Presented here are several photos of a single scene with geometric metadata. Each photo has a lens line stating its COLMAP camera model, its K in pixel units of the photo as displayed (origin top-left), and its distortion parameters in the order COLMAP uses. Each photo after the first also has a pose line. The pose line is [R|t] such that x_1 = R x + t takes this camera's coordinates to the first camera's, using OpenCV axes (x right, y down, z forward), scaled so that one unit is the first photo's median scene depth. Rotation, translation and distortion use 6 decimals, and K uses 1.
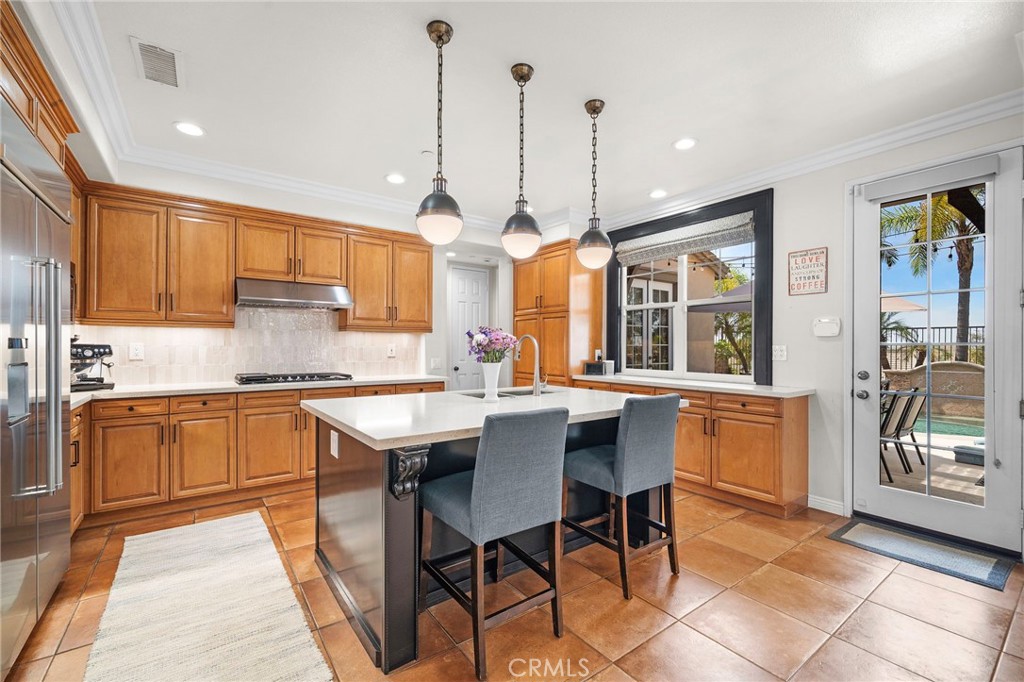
lens RADIAL K [[437.9, 0, 515.9], [0, 437.9, 344.1], [0, 0, 1]] dist [-0.001517, -0.000921]
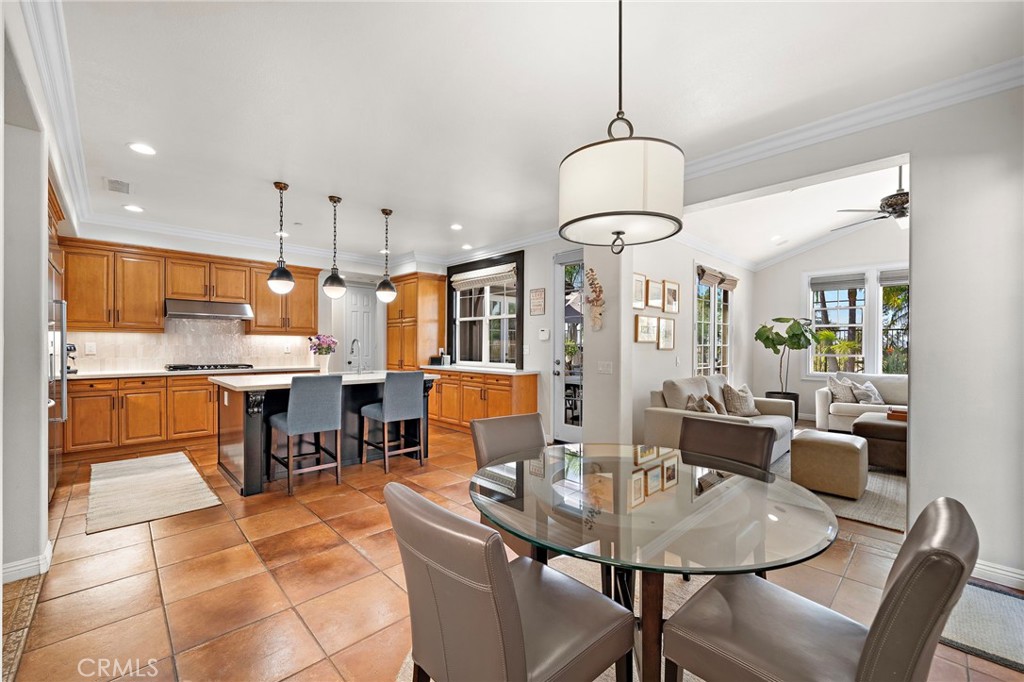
lens RADIAL K [[416.0, 0, 512.5], [0, 416.0, 346.7], [0, 0, 1]] dist [-0.000197, -0.000145]
pose [[0.991252, 0.000844, 0.131983, 0.347640], [-0.001785, 0.999974, 0.007008, -0.002806], [-0.131974, -0.007182, 0.991227, -0.566377]]
